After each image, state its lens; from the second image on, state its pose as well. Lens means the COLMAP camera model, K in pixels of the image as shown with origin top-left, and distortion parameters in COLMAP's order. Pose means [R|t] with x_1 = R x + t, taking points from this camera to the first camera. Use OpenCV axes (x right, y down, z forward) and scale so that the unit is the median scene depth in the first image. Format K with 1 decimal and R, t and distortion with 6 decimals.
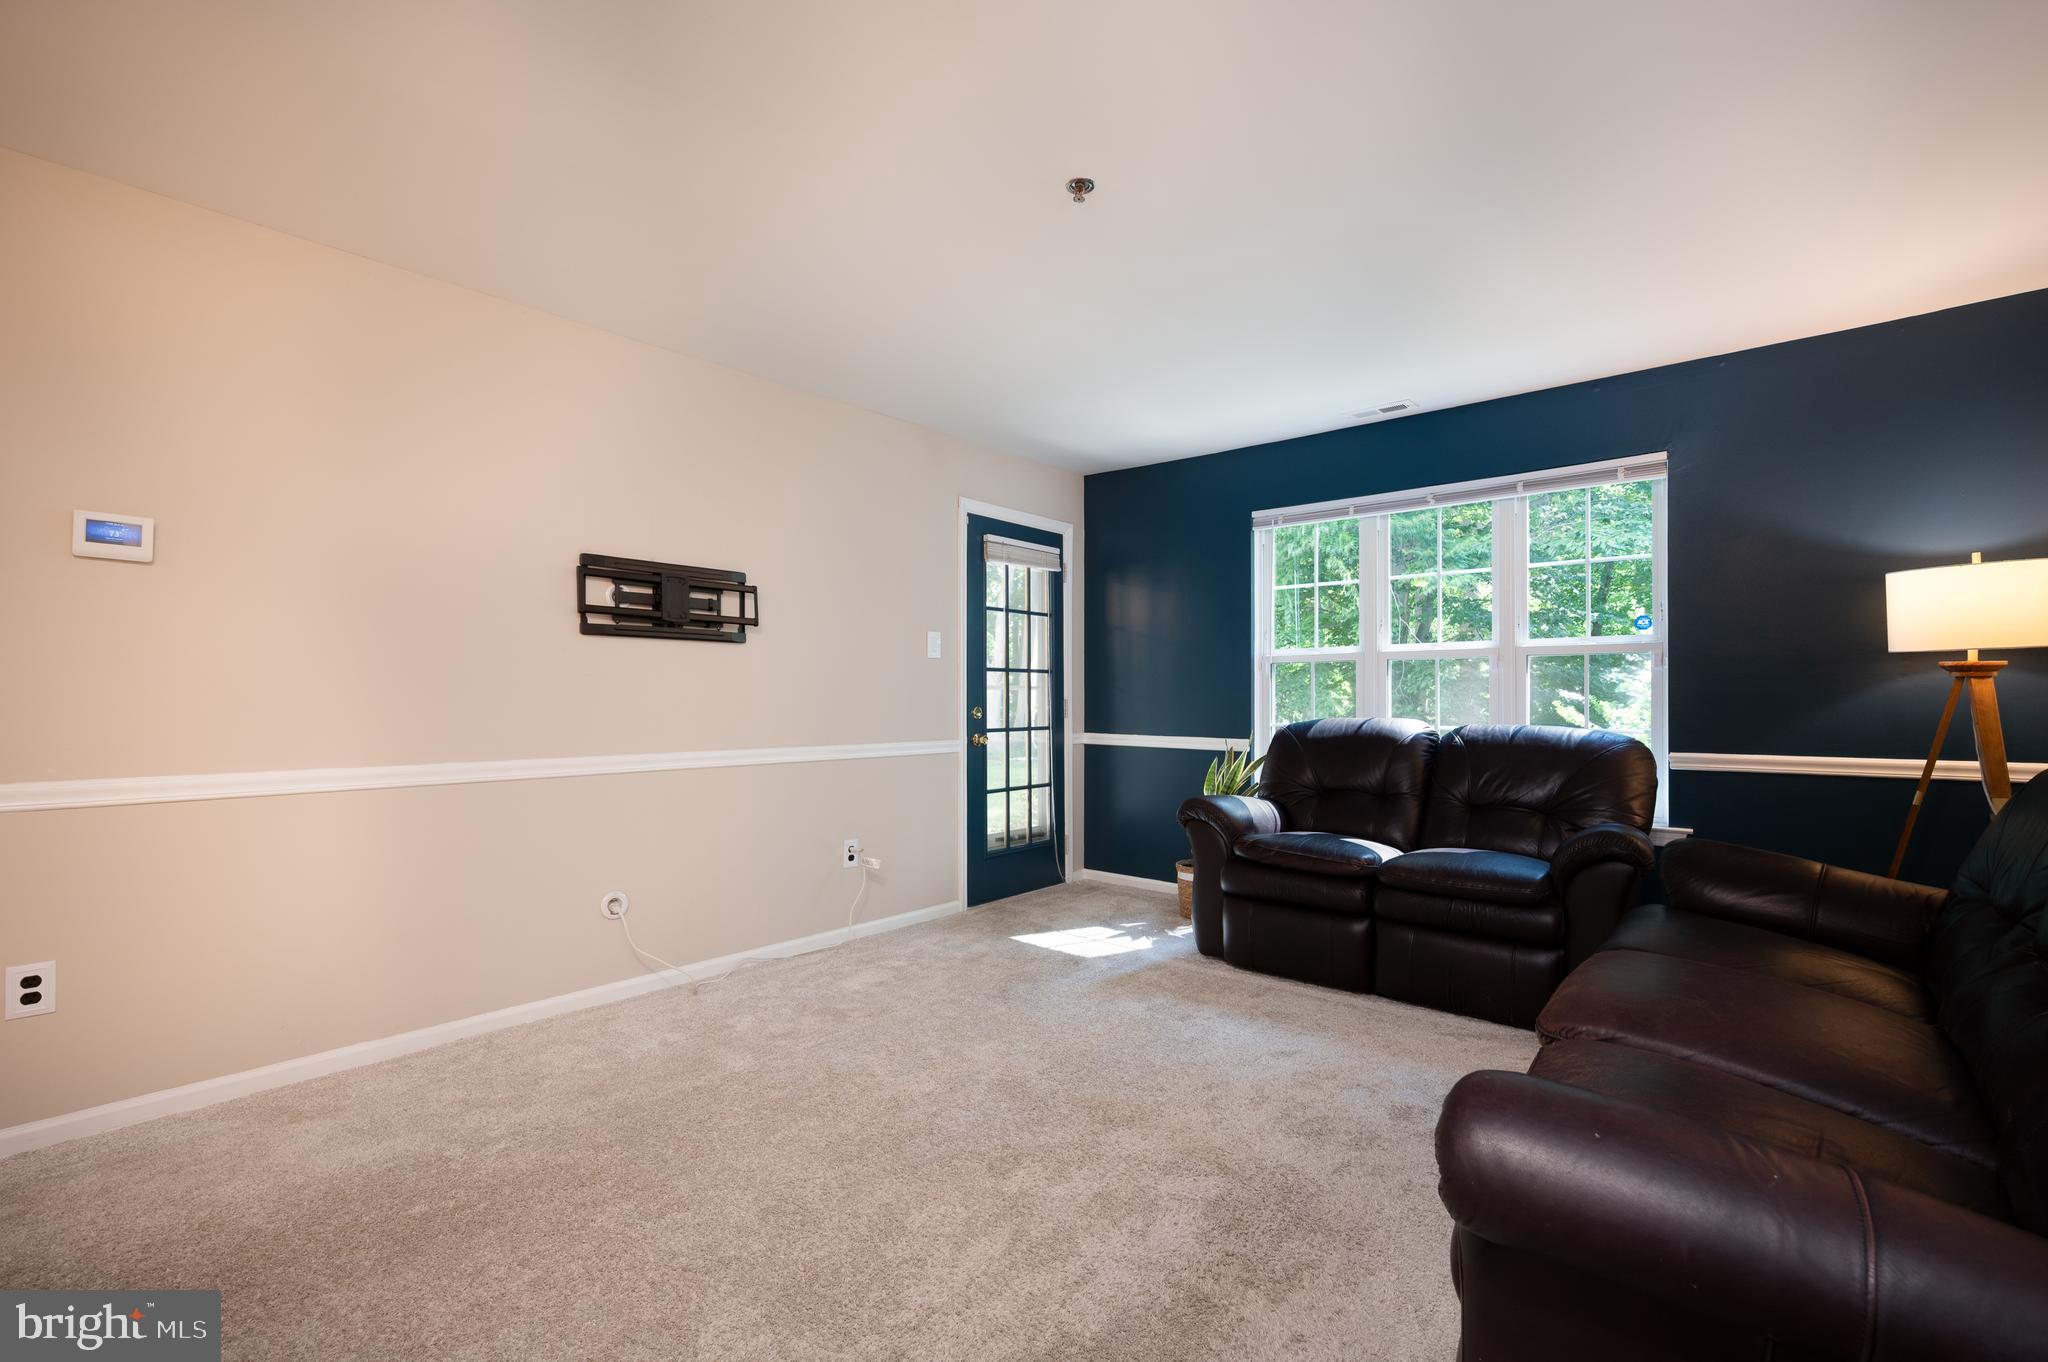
lens RADIAL K [[899.1, 0, 1050.7], [0, 899.1, 696.6], [0, 0, 1]] dist [0.010119, -0.000989]
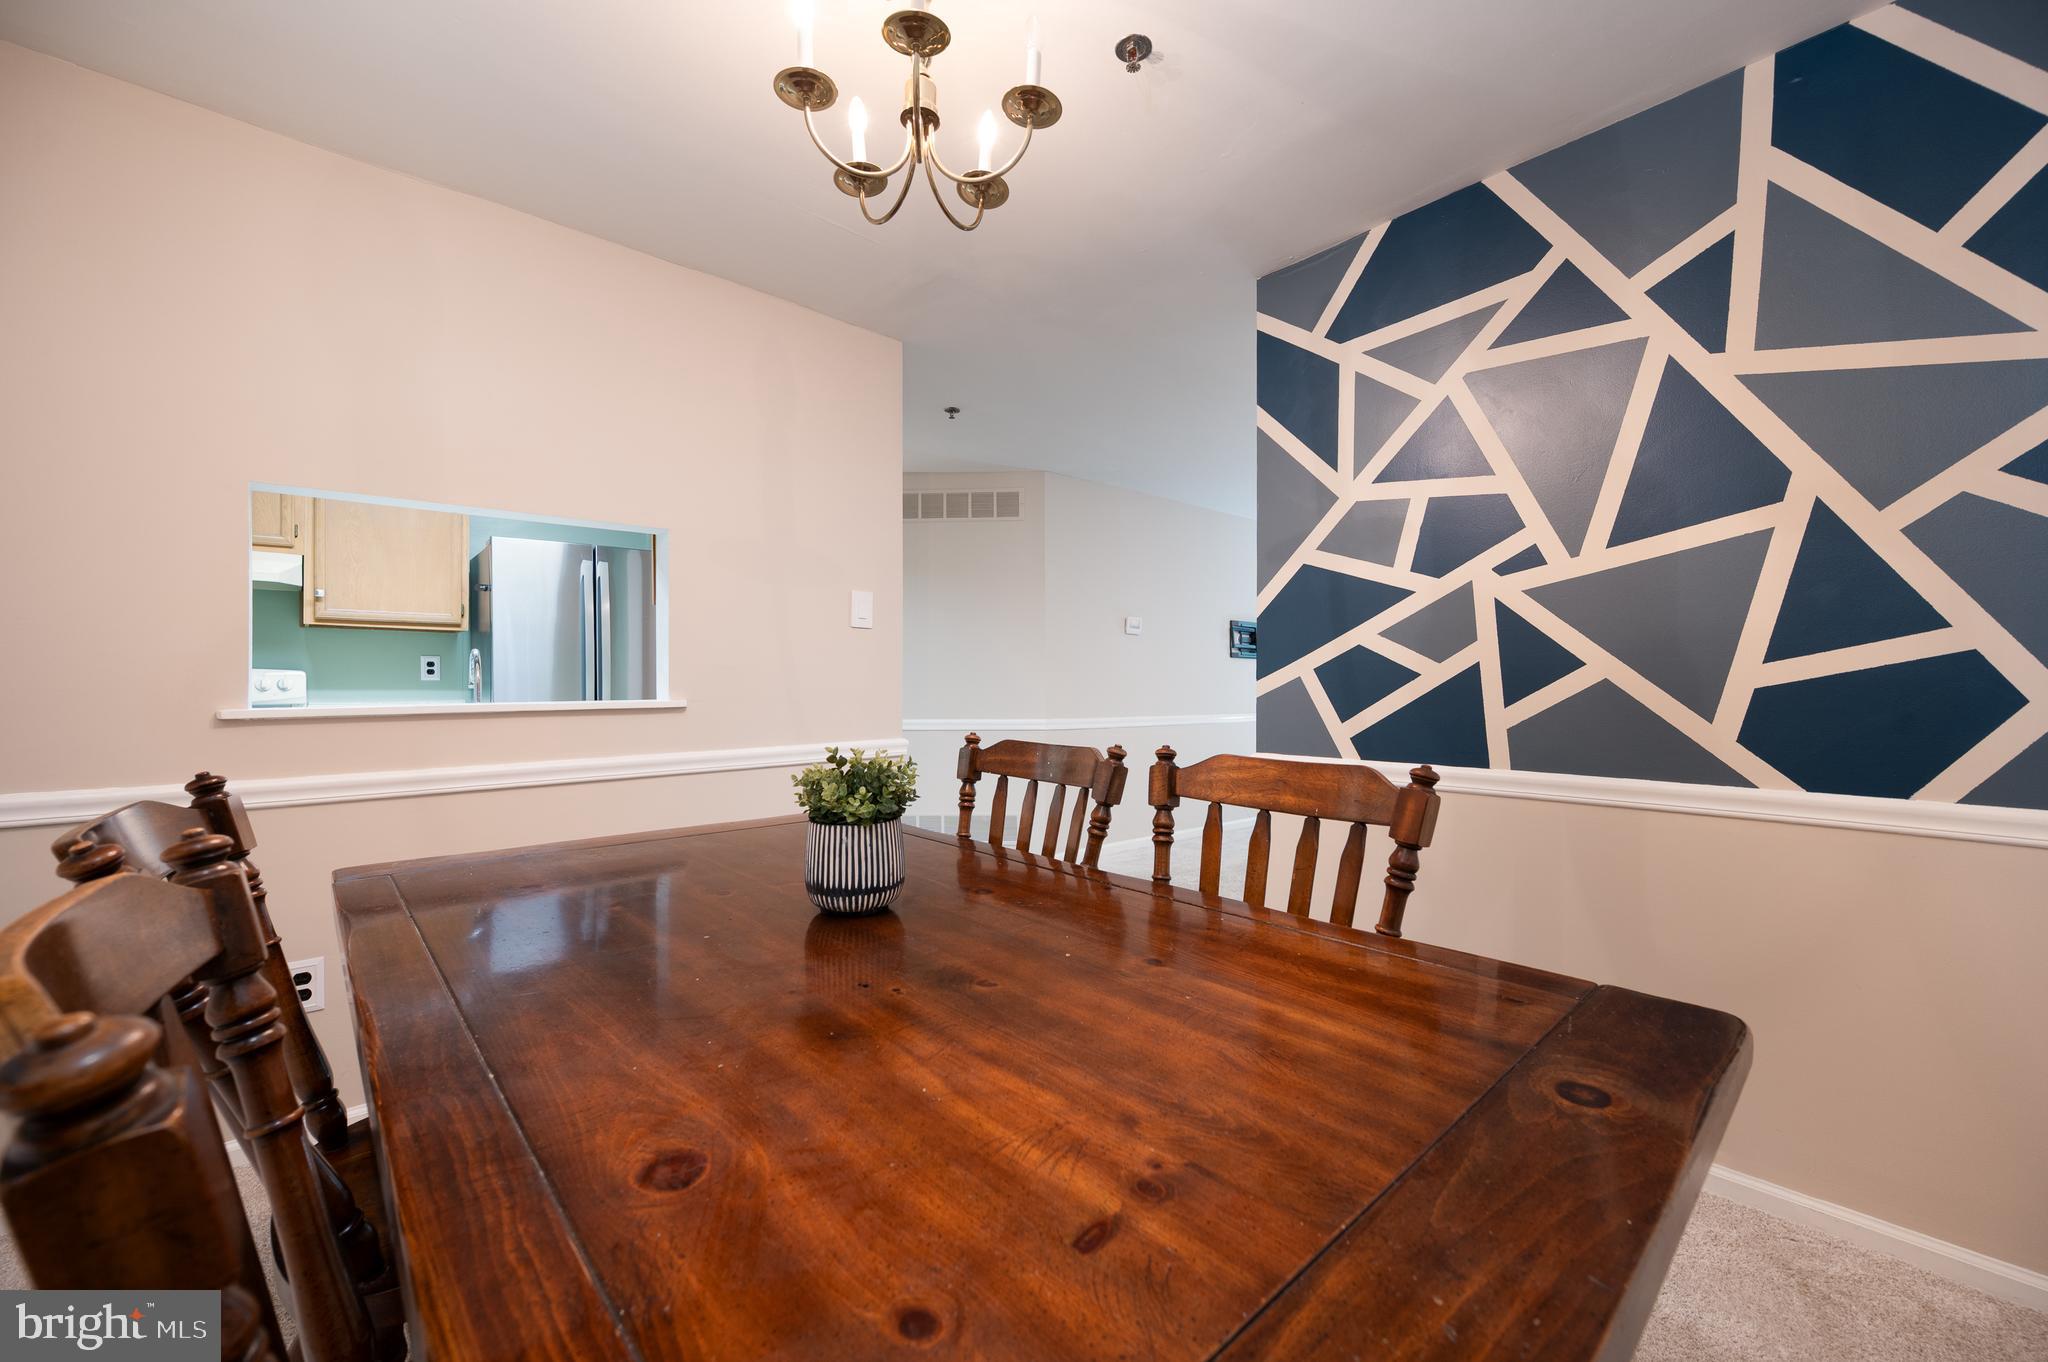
lens RADIAL K [[808.4, 0, 1024.0], [0, 808.4, 685.4], [0, 0, 1]] dist [-0.002161, -0.001116]
pose [[0.990542, 0.002925, -0.137181, -0.645554], [-0.003061, 0.999995, -0.000780, 0.001027], [0.137178, 0.001192, 0.990546, -0.877529]]
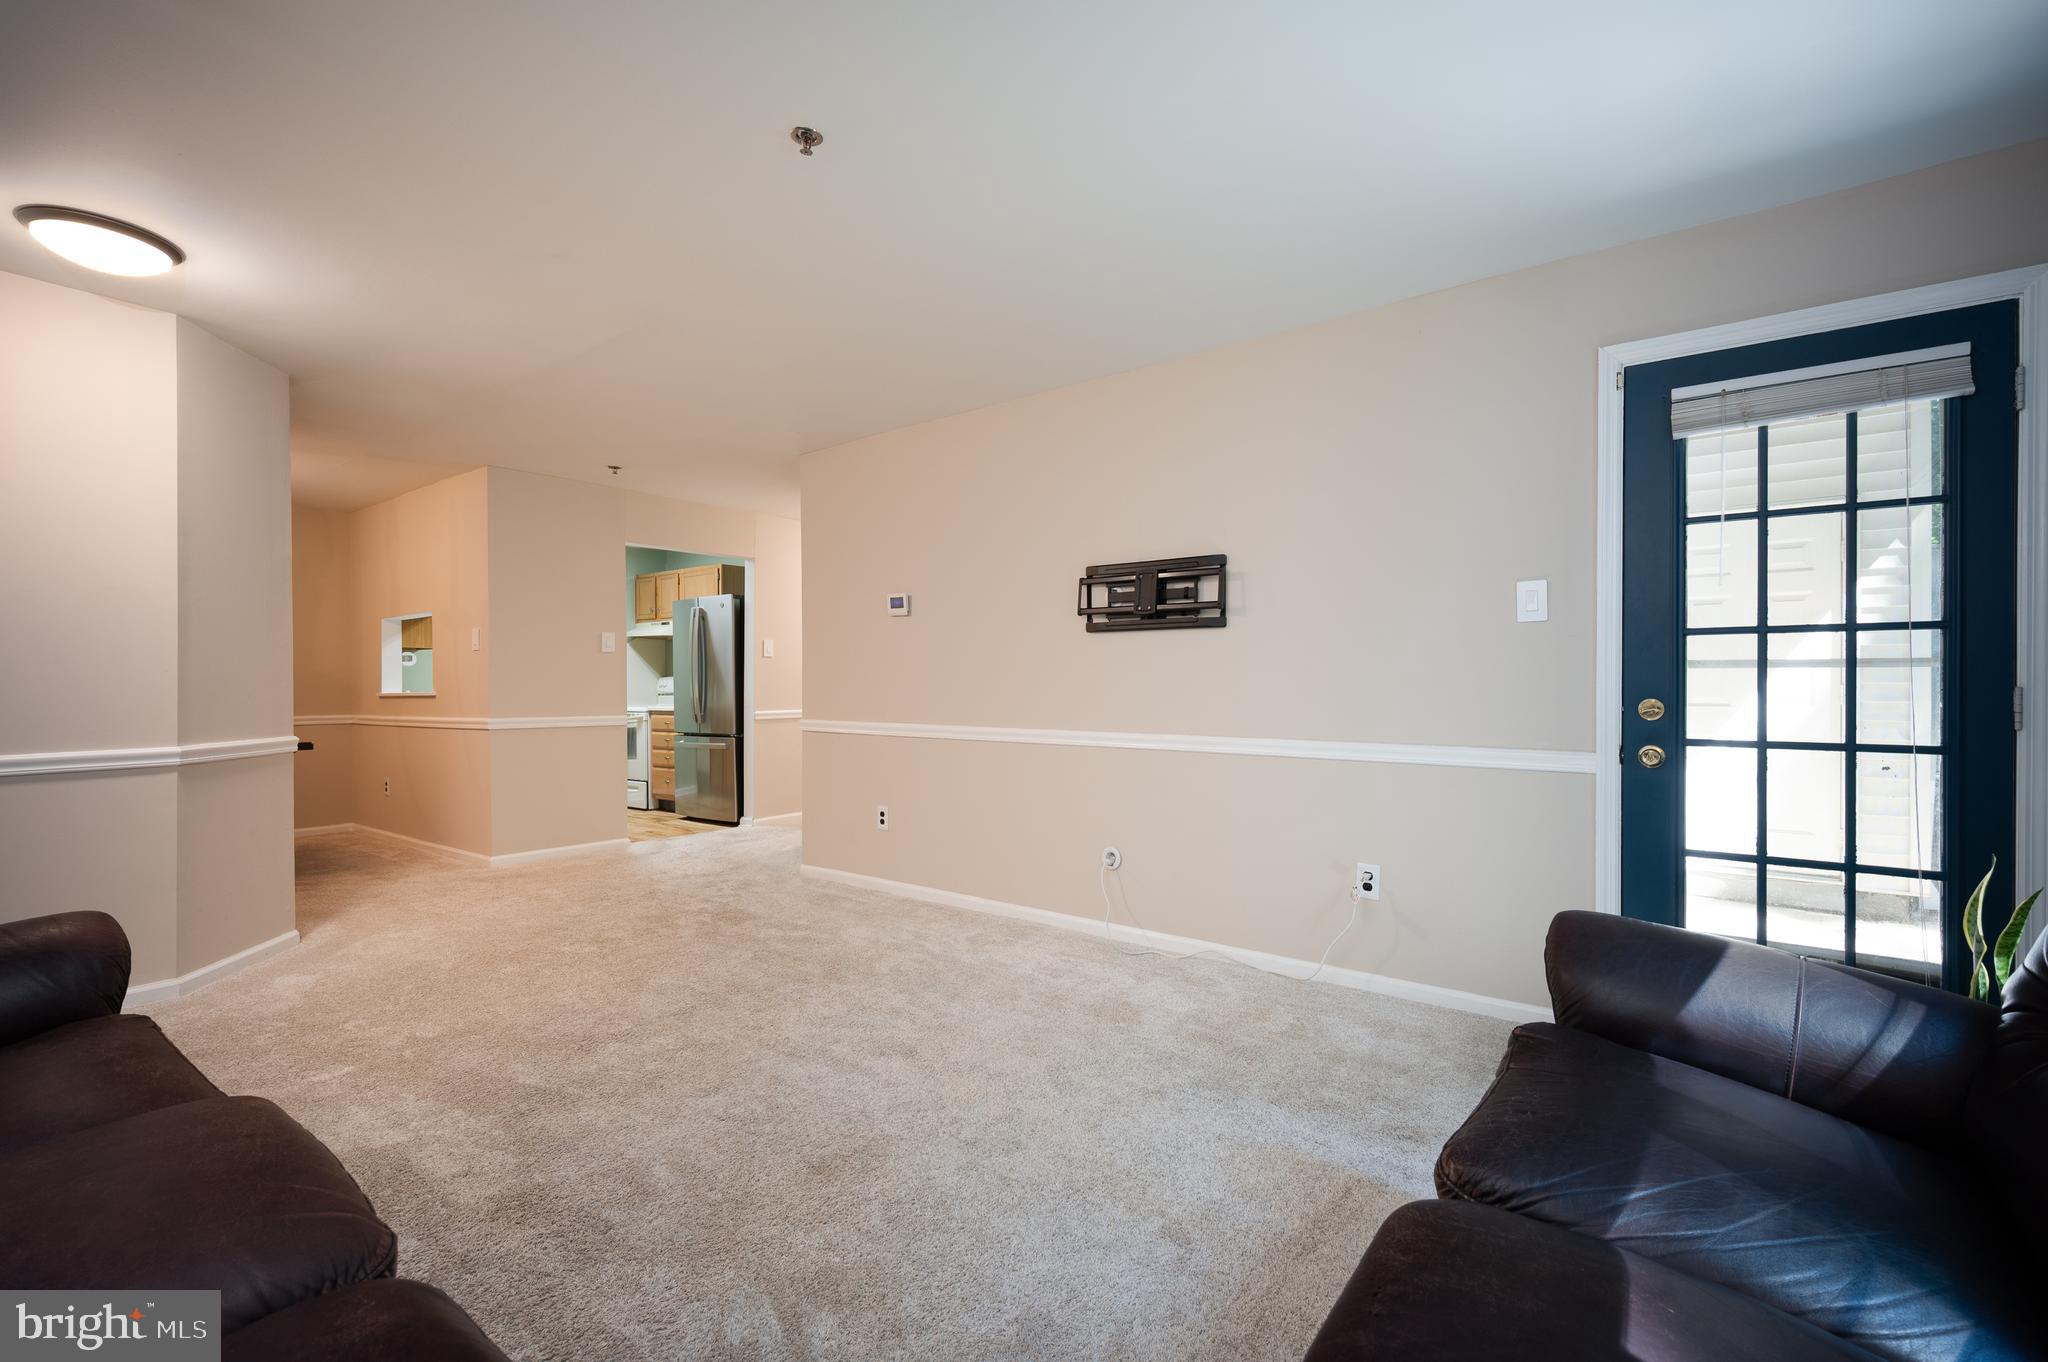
lens RADIAL K [[899.1, 0, 1033.1], [0, 899.1, 692.3], [0, 0, 1]] dist [0.010119, -0.000989]
pose [[0.038888, 0.009794, -0.999196, 0.614423], [0.001325, 0.999951, 0.009853, 0.000653], [0.999243, -0.001707, 0.038873, 0.754457]]
